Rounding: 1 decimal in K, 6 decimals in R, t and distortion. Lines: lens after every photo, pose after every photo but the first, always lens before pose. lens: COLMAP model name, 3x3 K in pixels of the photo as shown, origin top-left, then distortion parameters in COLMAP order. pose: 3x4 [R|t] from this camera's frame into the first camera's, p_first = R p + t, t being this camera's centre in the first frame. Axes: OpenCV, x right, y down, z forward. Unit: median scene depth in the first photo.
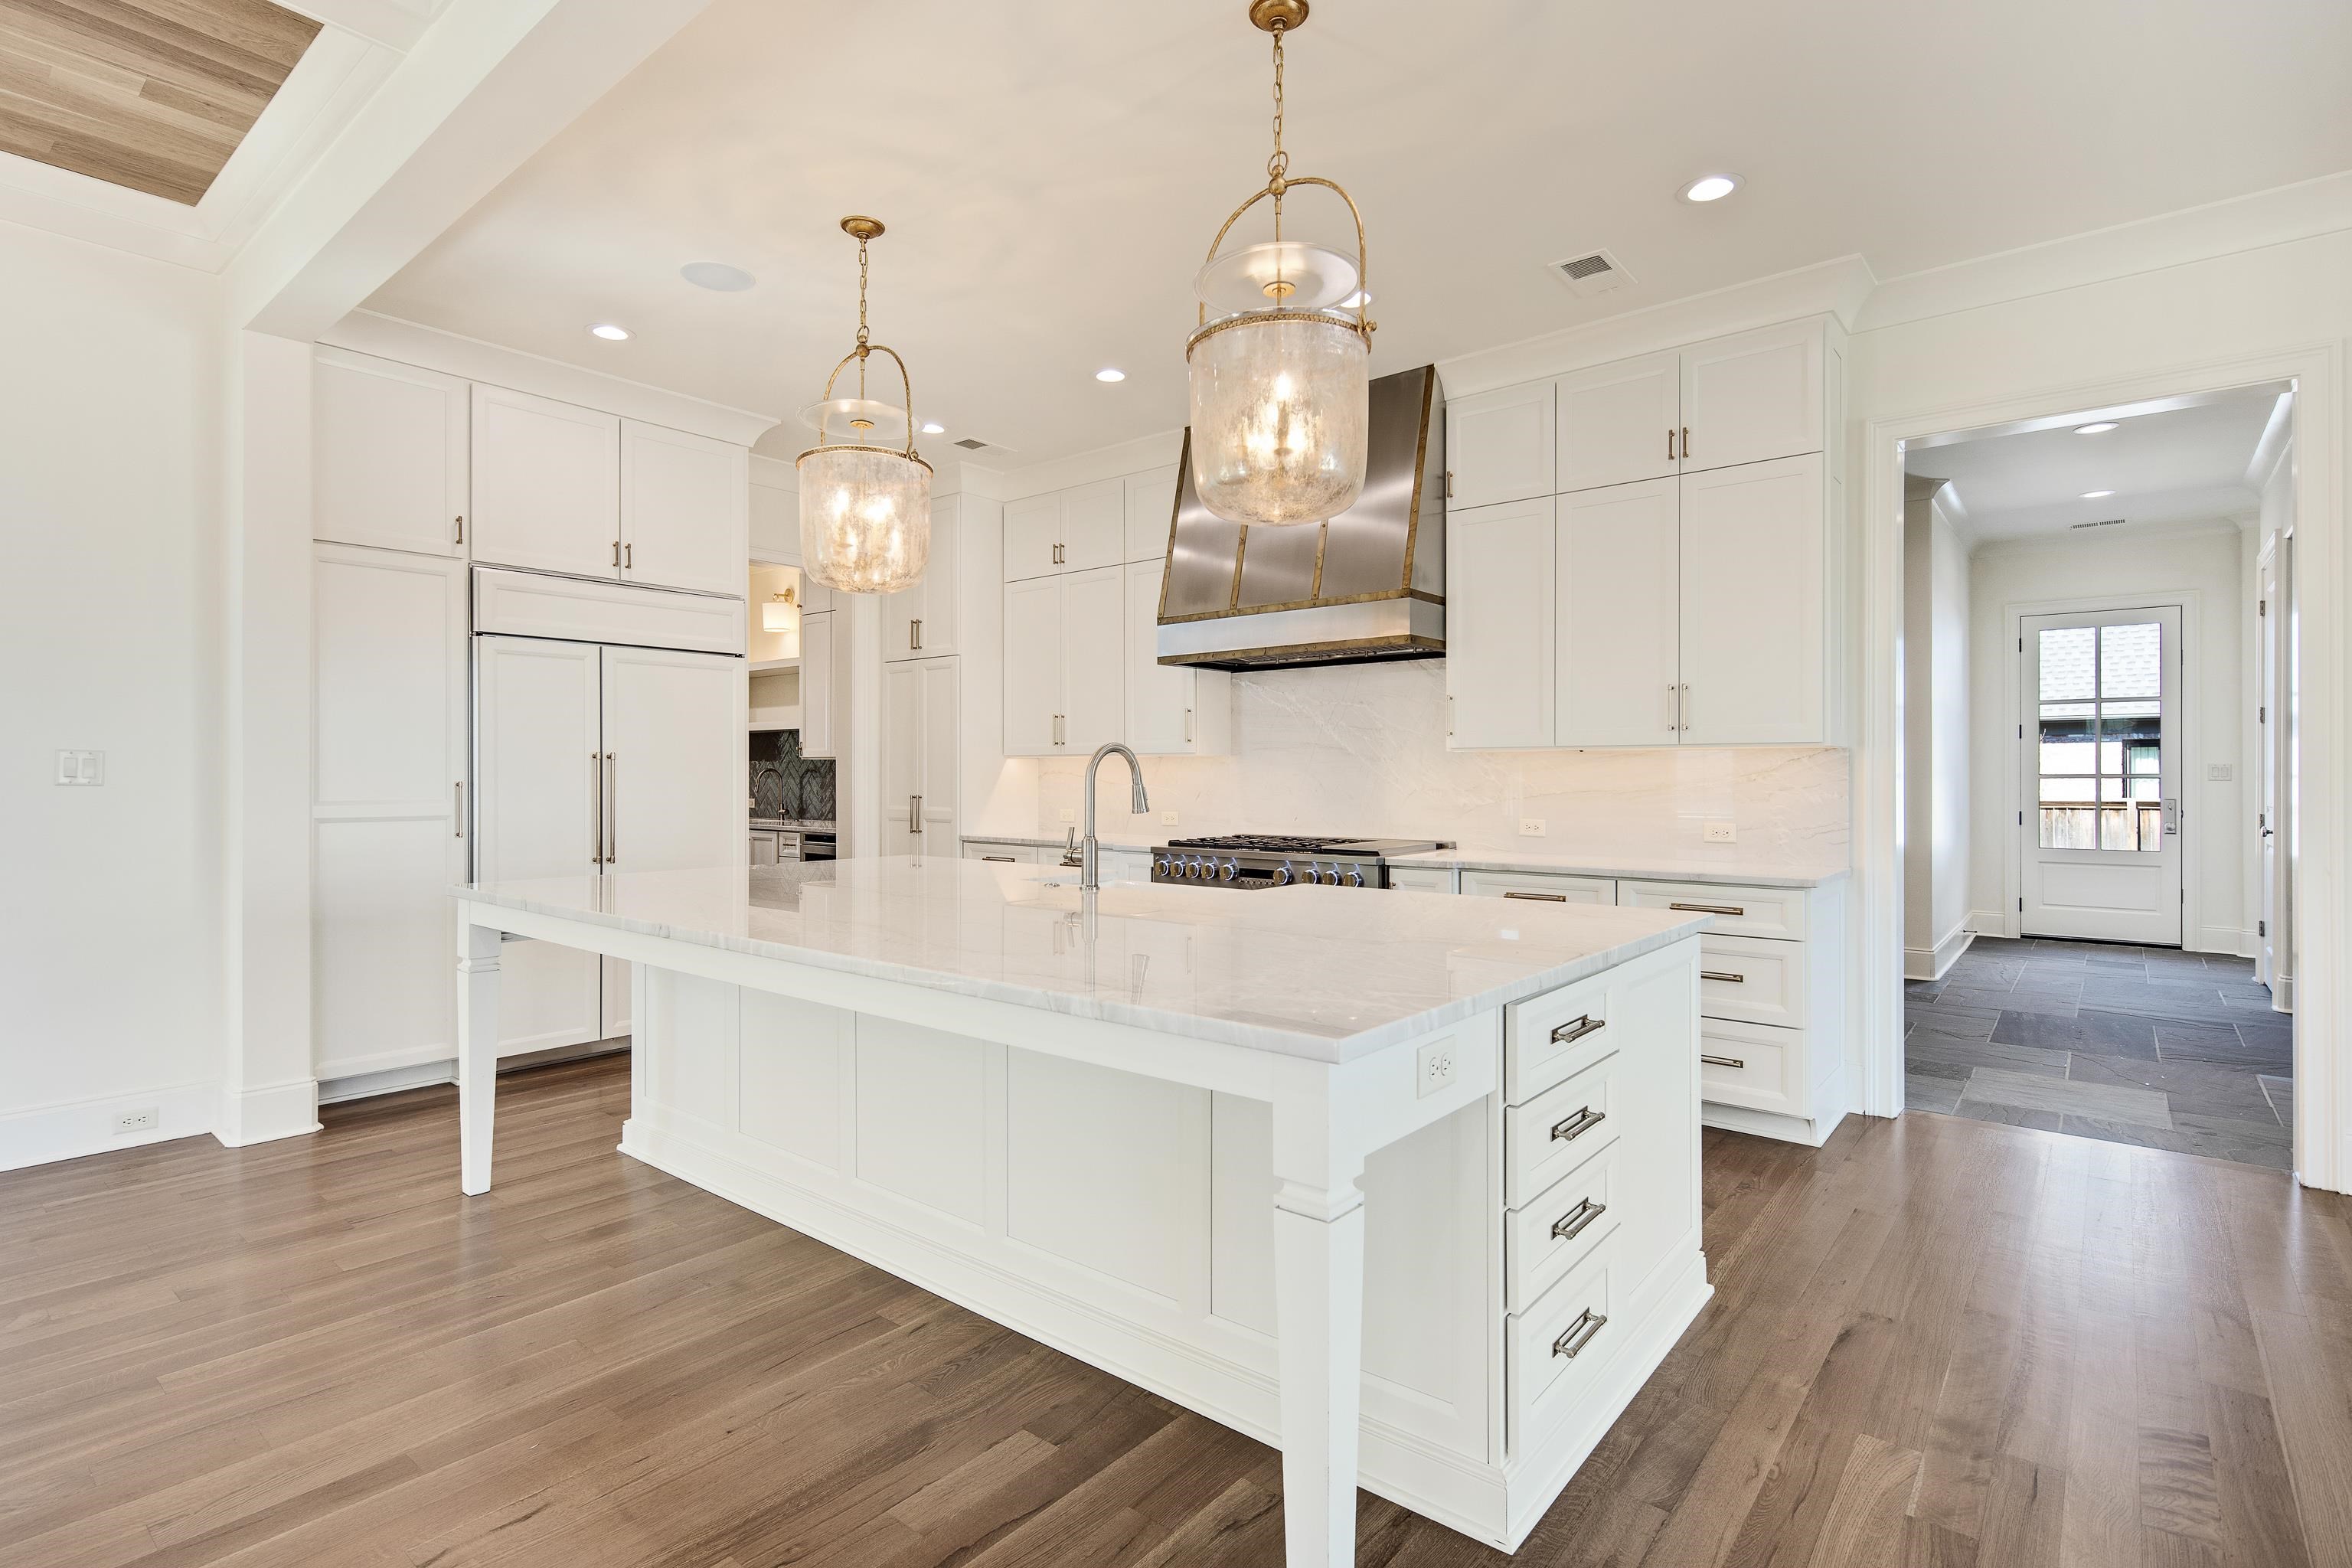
lens RADIAL K [[1145.7, 0, 1154.2], [0, 1145.7, 780.7], [0, 0, 1]] dist [0.006275, -0.003040]
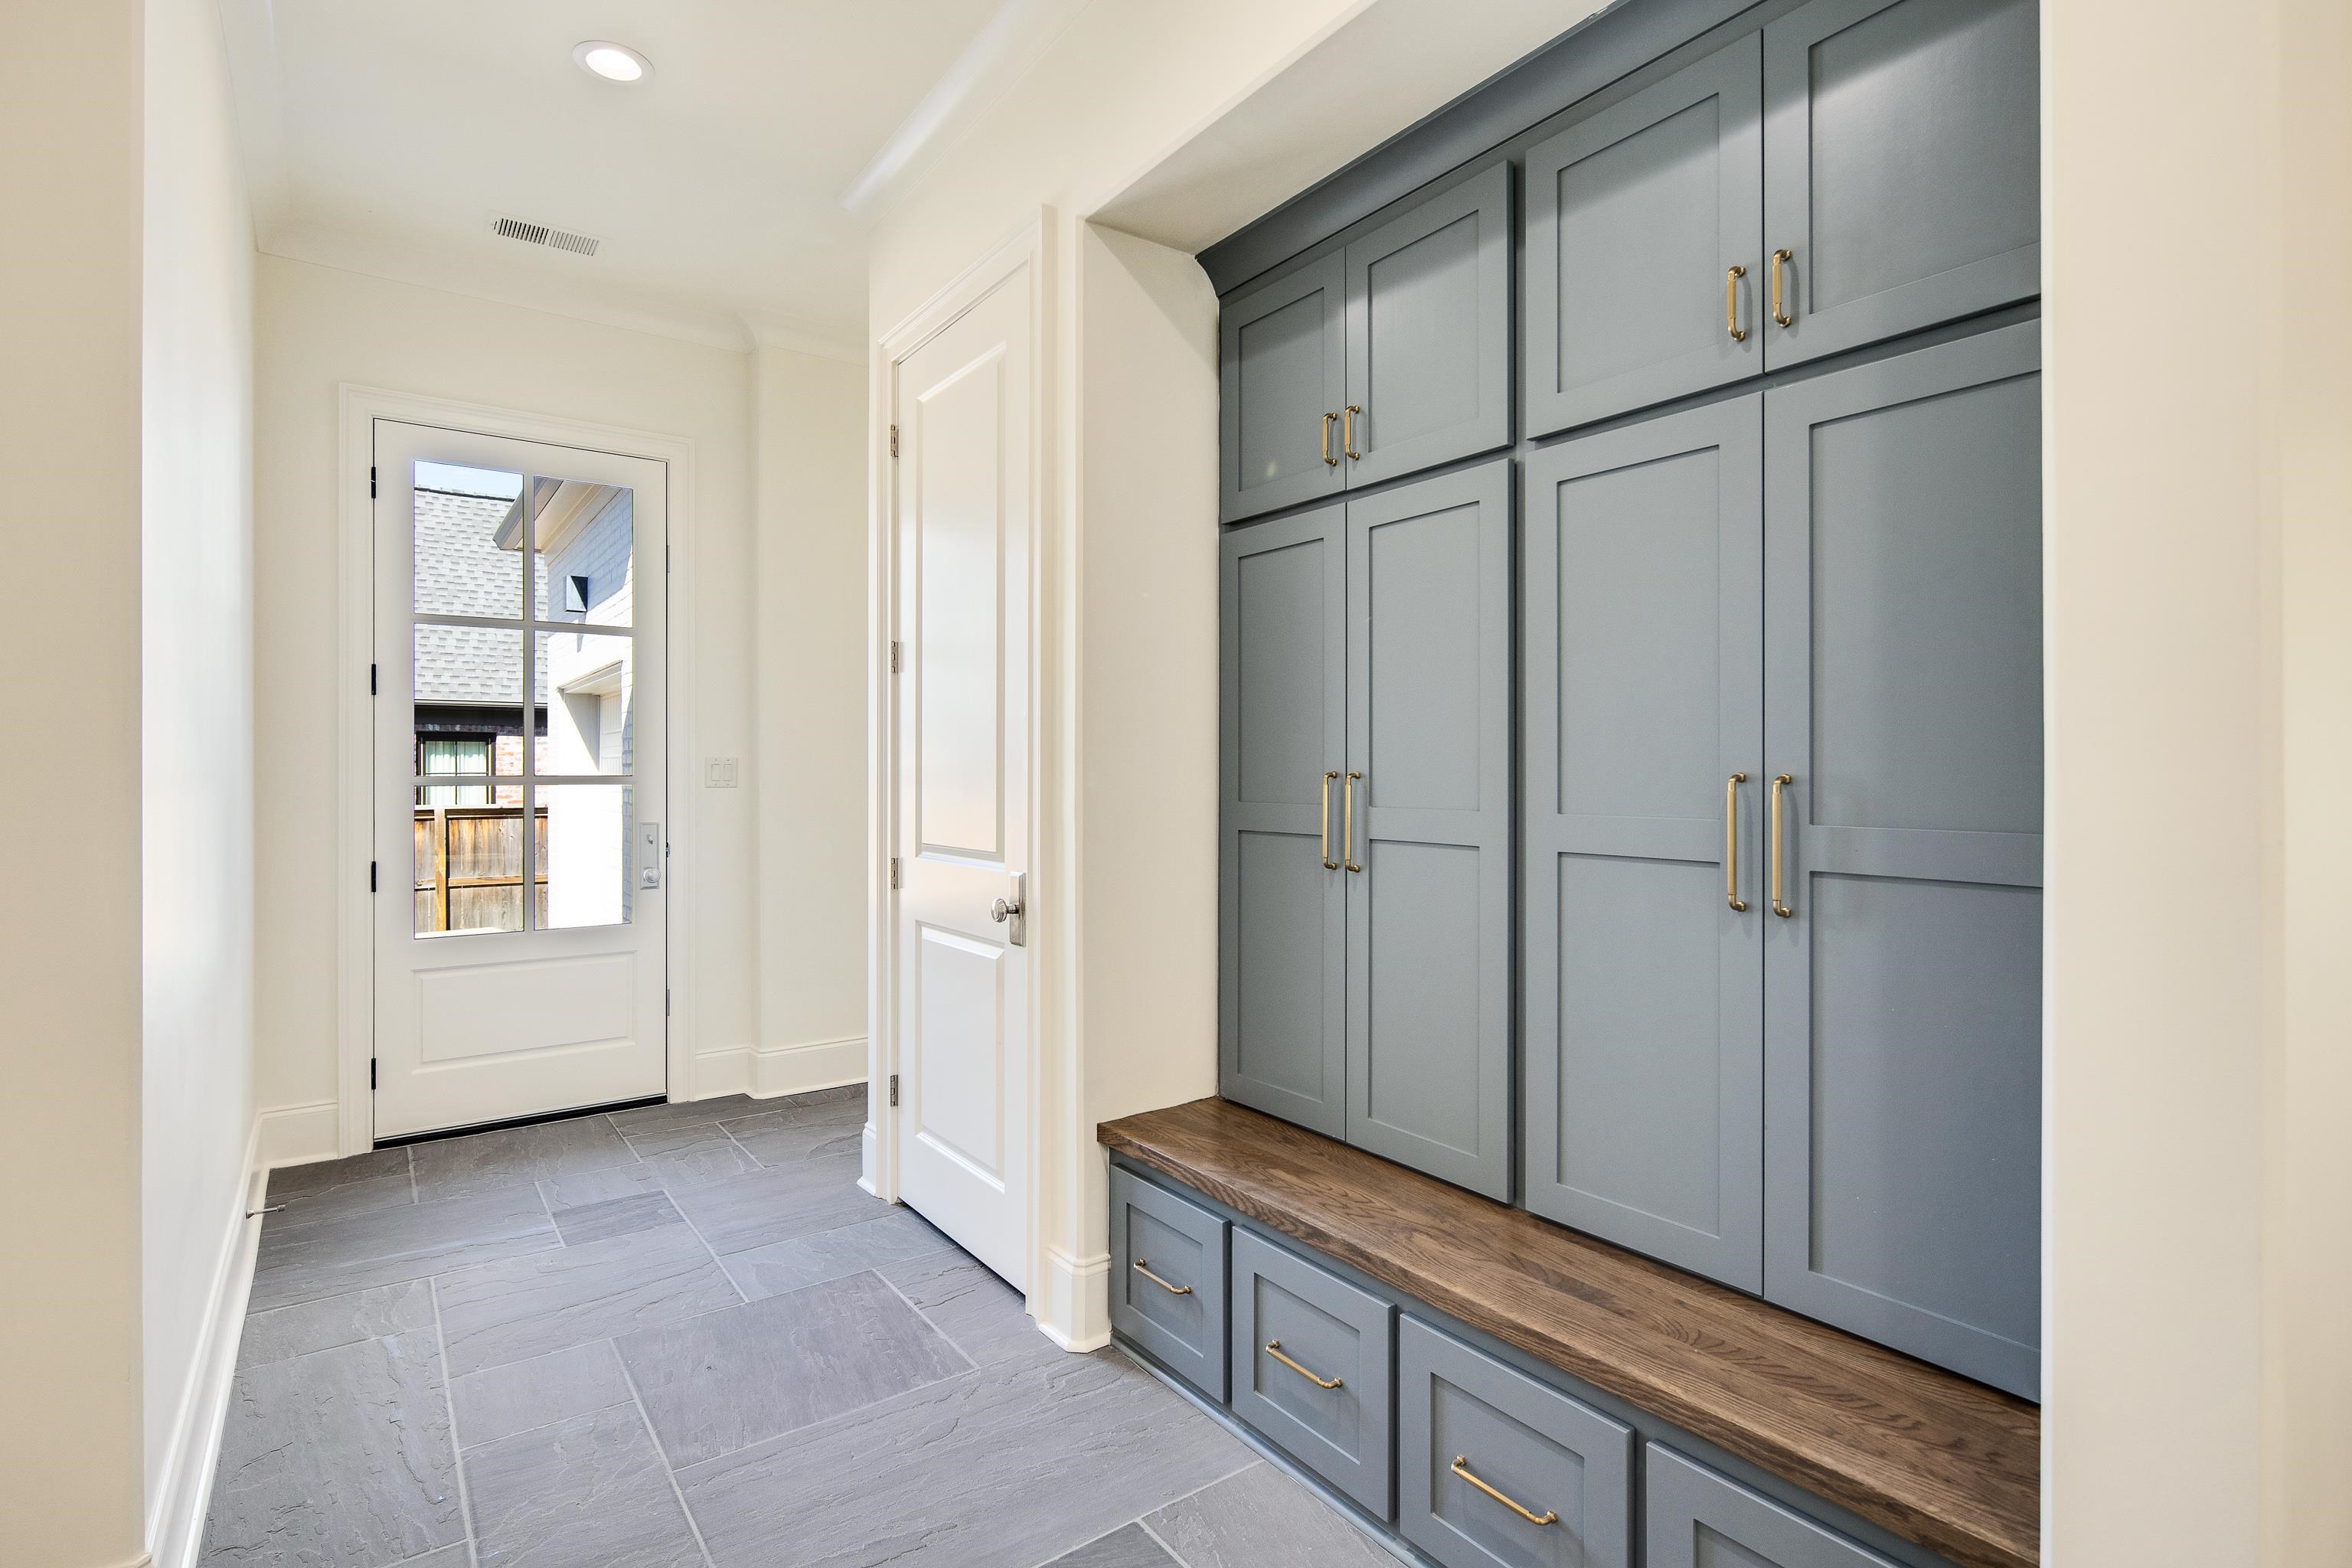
lens RADIAL K [[1145.7, 0, 1173.1], [0, 1145.7, 773.0], [0, 0, 1]] dist [0.006275, -0.003040]
pose [[0.250059, 0.000268, 0.968231, 0.432566], [0.004868, 0.999987, -0.001534, -0.005157], [-0.968218, 0.005097, 0.250055, 0.633356]]
